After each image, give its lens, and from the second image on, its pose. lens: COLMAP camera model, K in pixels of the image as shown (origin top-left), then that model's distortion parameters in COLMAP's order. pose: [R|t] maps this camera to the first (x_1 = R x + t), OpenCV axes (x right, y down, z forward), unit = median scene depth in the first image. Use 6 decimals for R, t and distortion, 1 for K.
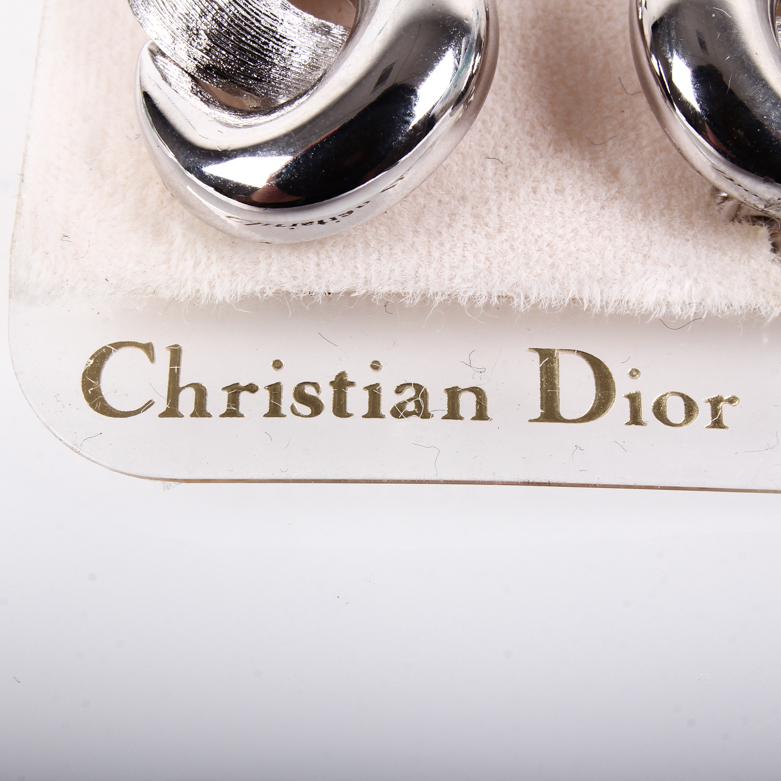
lens RADIAL K [[1518.4, 0, 390.5], [0, 1518.4, 390.5], [0, 0, 1]] dist [-0.068513, -0.179202]
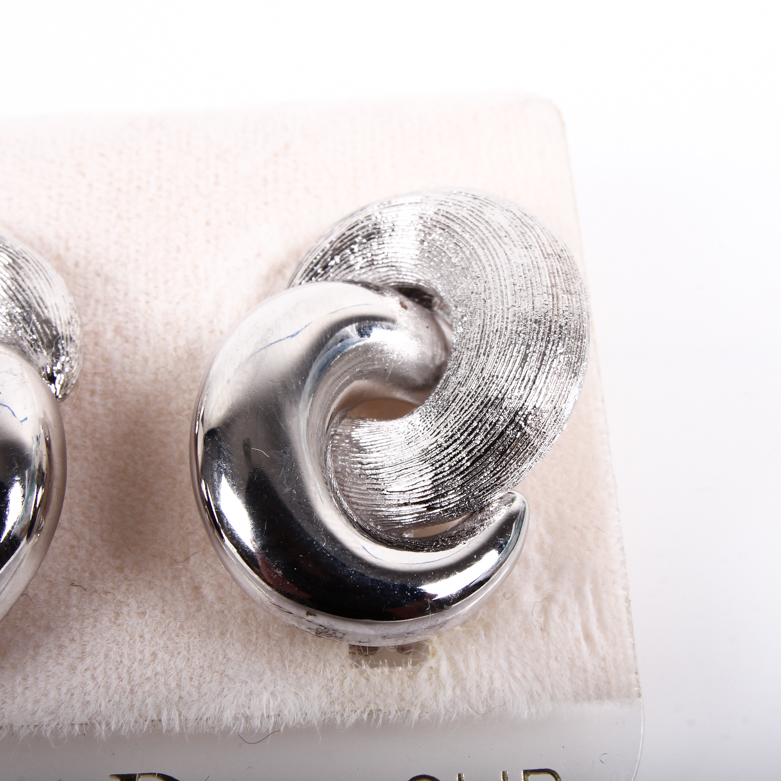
lens RADIAL K [[1518.4, 0, 390.5], [0, 1518.4, 390.5], [0, 0, 1]] dist [-0.068513, -0.179202]
pose [[0.997427, -0.071489, 0.005324, 0.294471], [0.071683, 0.995346, -0.064409, -0.209332], [-0.000695, 0.064625, 0.997909, -0.054389]]
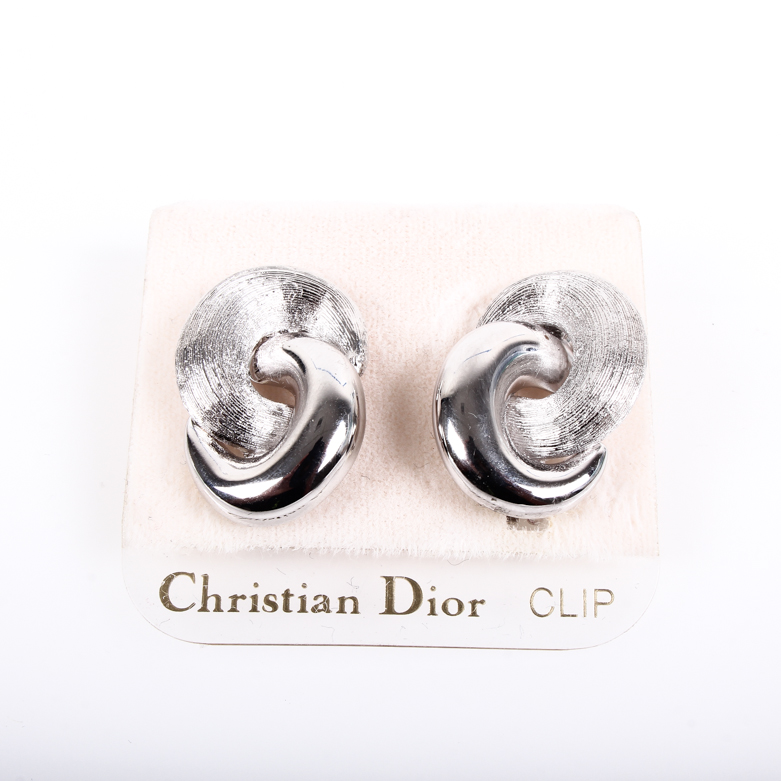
lens RADIAL K [[1518.4, 0, 390.5], [0, 1518.4, 390.5], [0, 0, 1]] dist [-0.068513, -0.179202]
pose [[0.999781, -0.003101, -0.020685, 0.145356], [0.003166, 0.999990, 0.003105, -0.277652], [0.020675, -0.003170, 0.999781, -1.001895]]
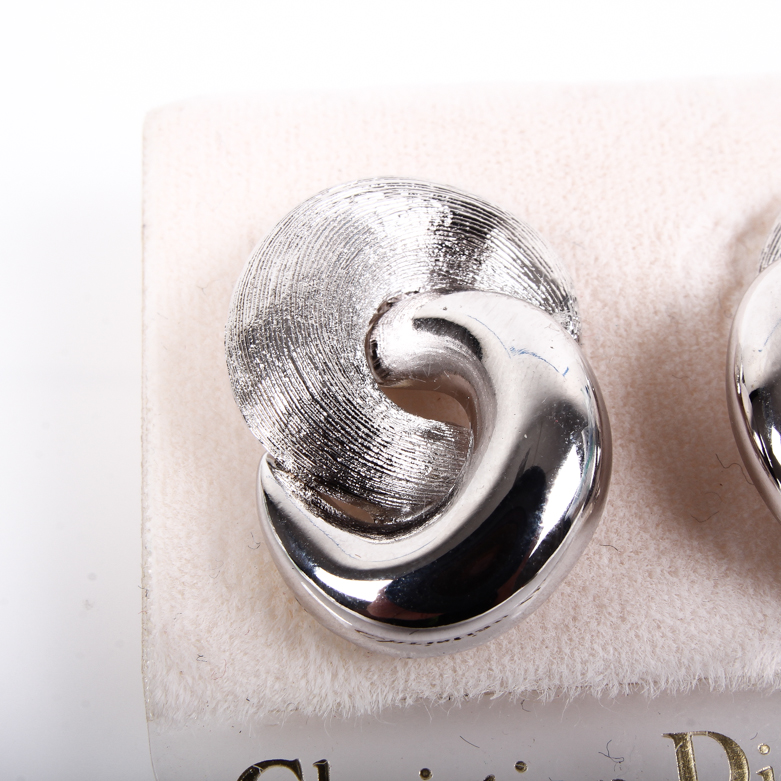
lens RADIAL K [[1518.4, 0, 390.5], [0, 1518.4, 390.5], [0, 0, 1]] dist [-0.068513, -0.179202]
pose [[0.995292, -0.068065, 0.068993, -0.147810], [0.073629, 0.993942, -0.081599, -0.189093], [-0.063021, 0.086295, 0.994274, -0.032230]]
